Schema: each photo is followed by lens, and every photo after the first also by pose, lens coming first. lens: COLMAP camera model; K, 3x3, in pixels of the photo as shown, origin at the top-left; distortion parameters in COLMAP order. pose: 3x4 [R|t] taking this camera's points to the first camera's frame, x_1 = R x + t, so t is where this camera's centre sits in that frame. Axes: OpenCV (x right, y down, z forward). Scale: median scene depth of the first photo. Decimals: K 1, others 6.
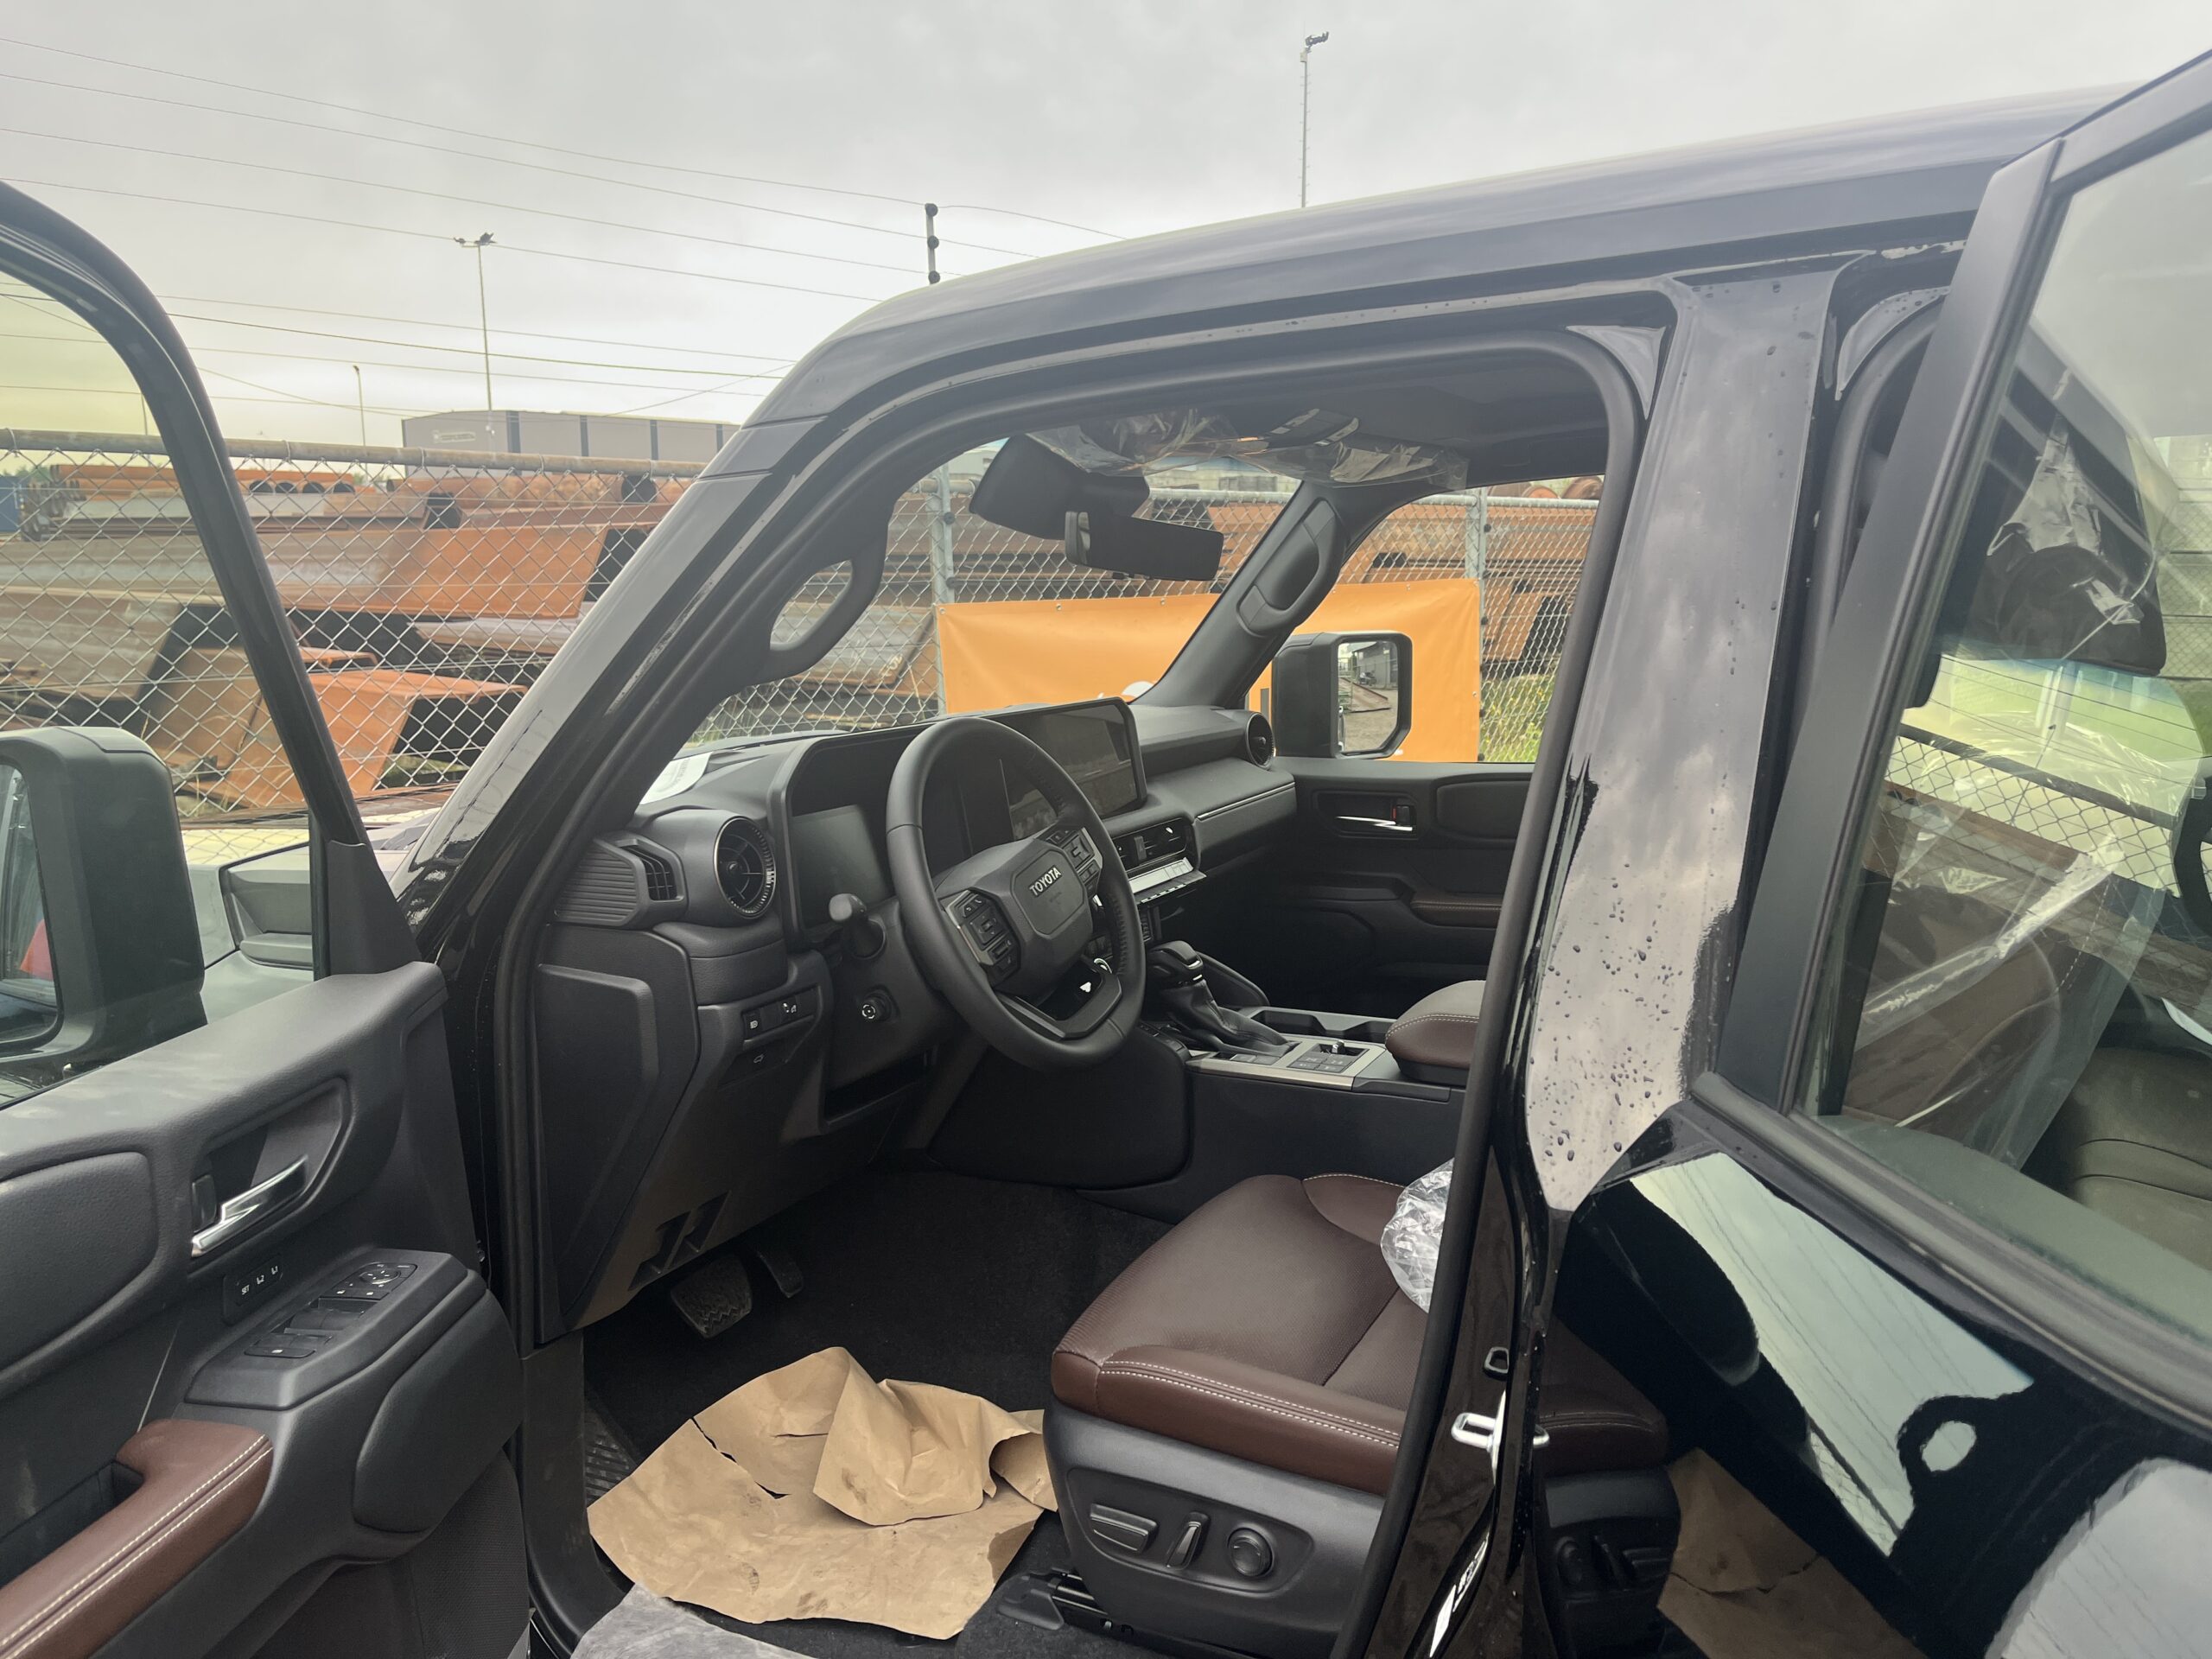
lens RADIAL K [[1682.5, 0, 1121.2], [0, 1682.5, 820.3], [0, 0, 1]] dist [0.067316, -0.080241]
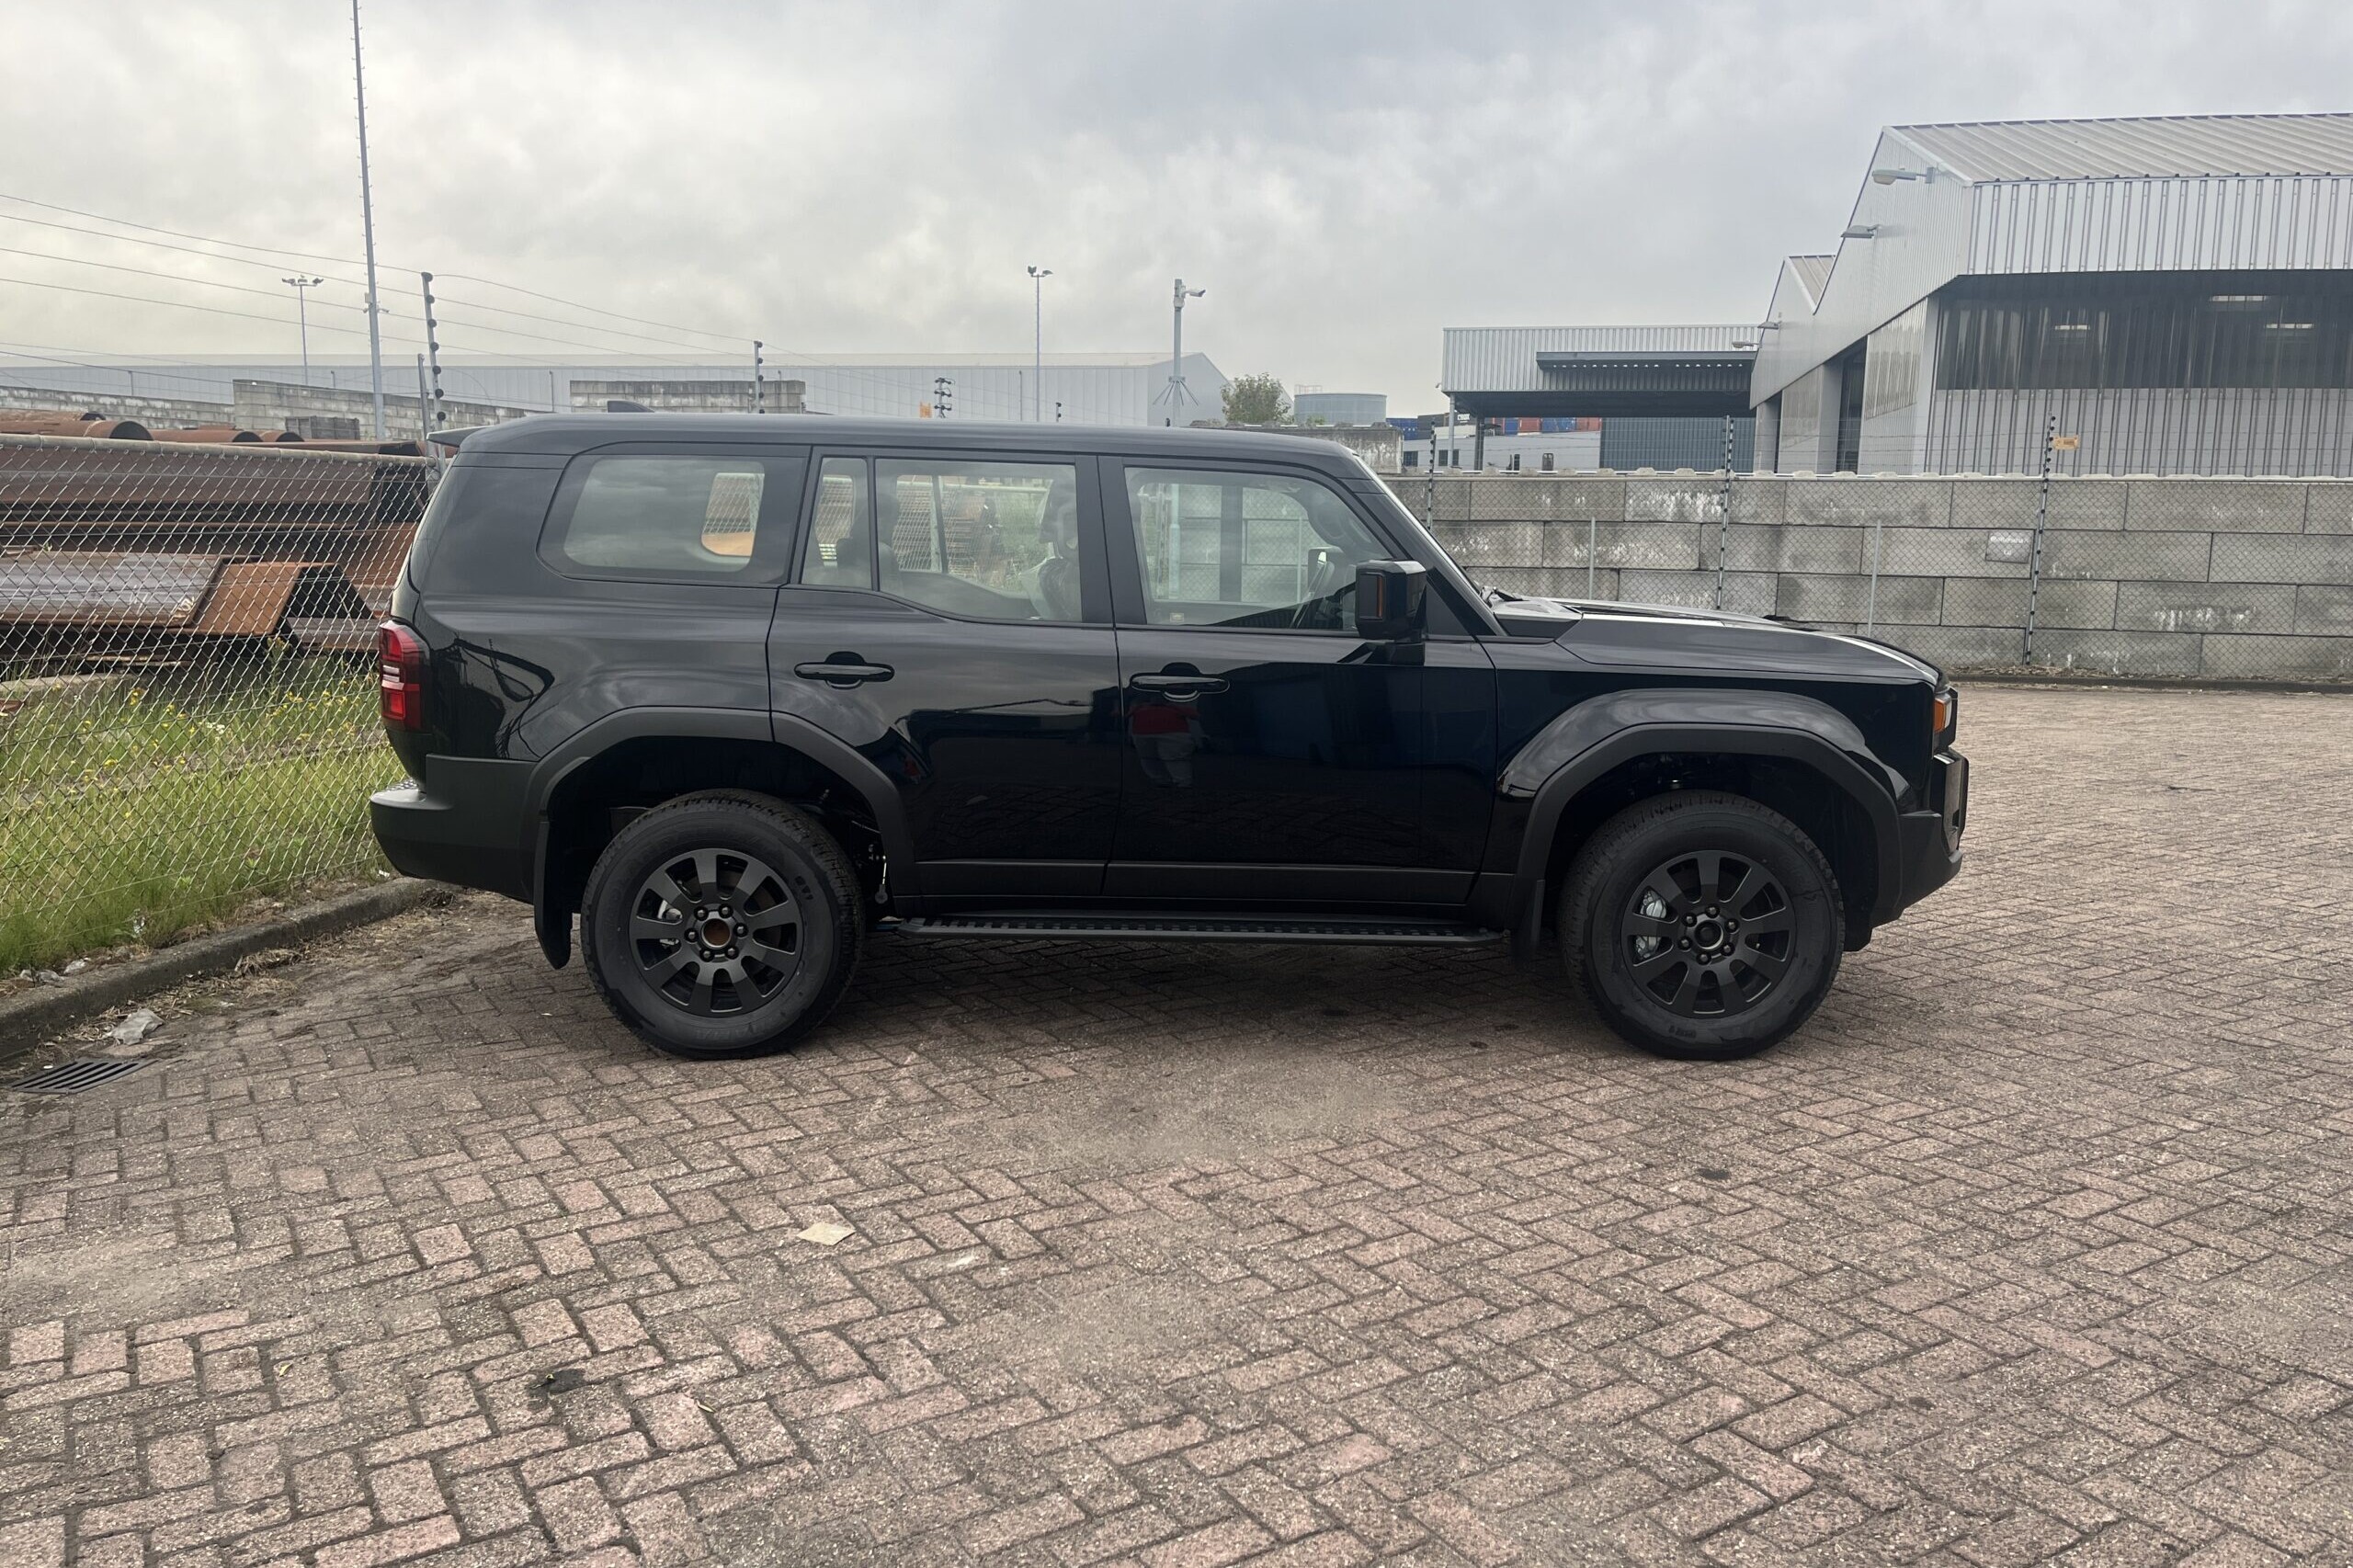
lens RADIAL K [[1790.3, 0, 1166.5], [0, 1790.3, 777.5], [0, 0, 1]] dist [0.058909, -0.063357]
pose [[0.862874, -0.068286, 0.500785, -1.041489], [0.072926, 0.997284, 0.010331, 0.276654], [-0.500130, 0.027606, 0.865510, -1.818613]]
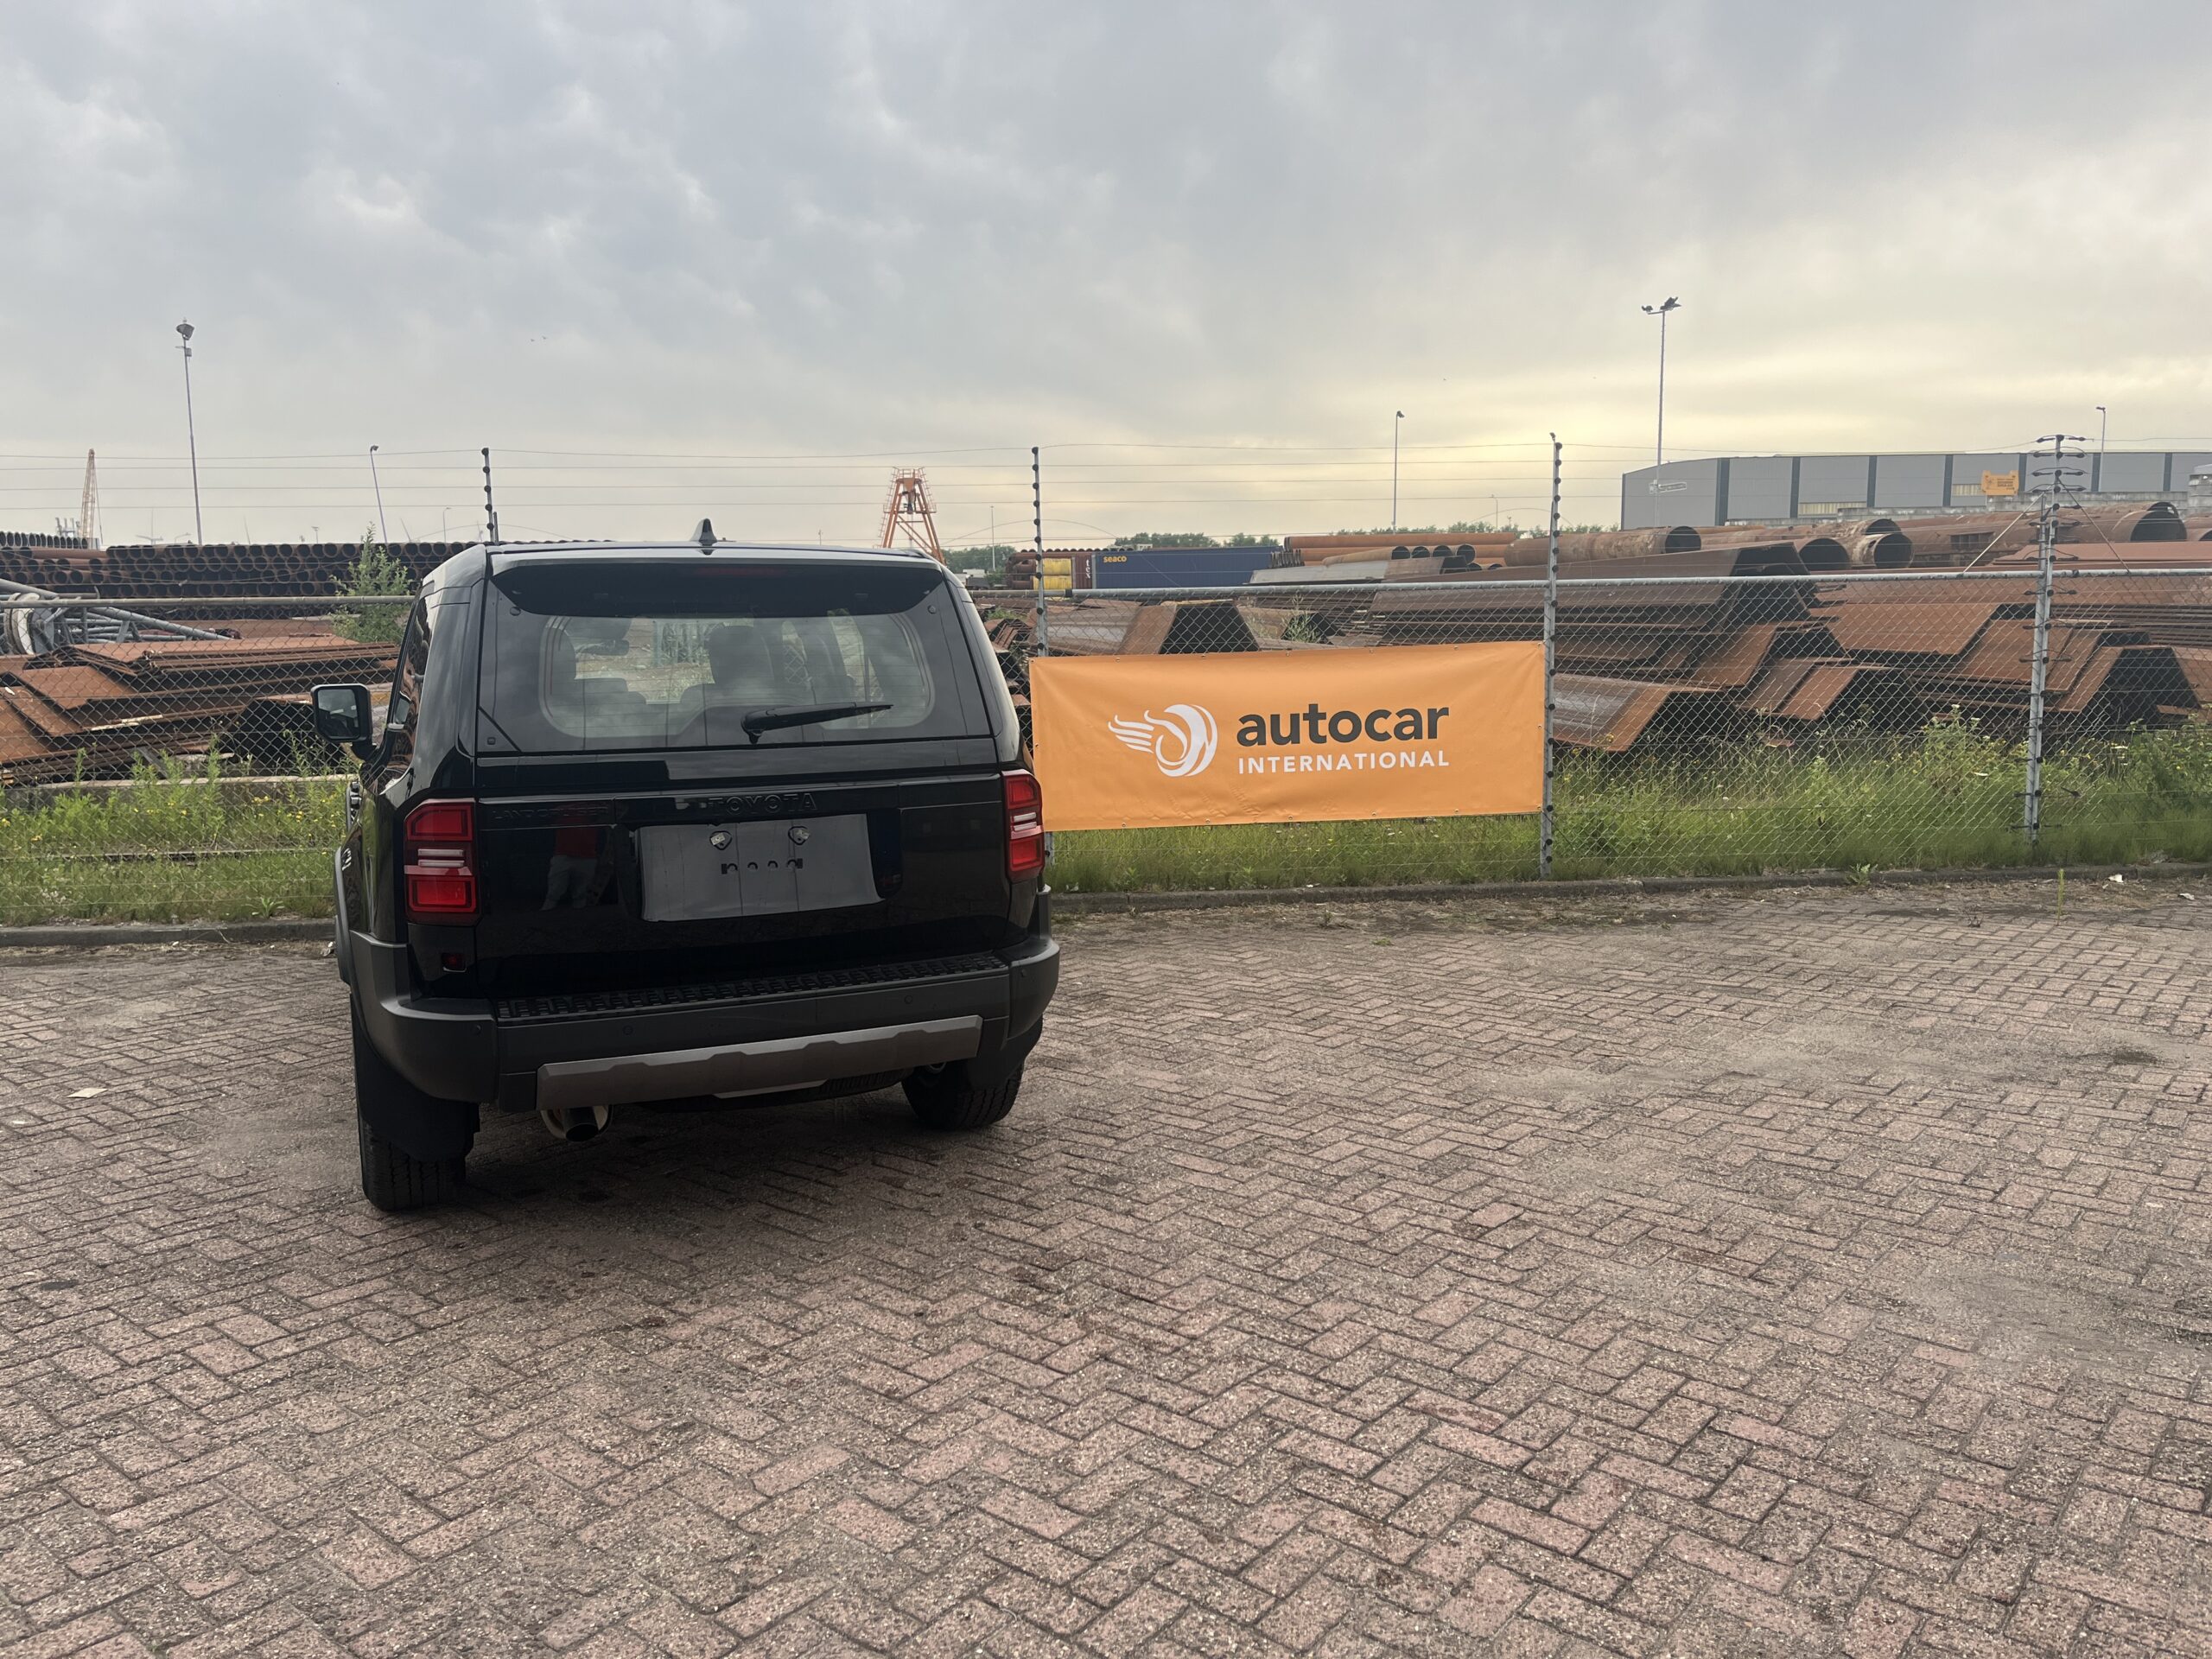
lens RADIAL K [[1682.5, 0, 1098.8], [0, 1682.5, 829.8], [0, 0, 1]] dist [0.067316, -0.080241]
pose [[0.760317, 0.074229, -0.645297, 3.309017], [-0.086460, 0.996174, 0.012720, 0.084287], [0.643773, 0.046121, 0.763826, -1.029184]]
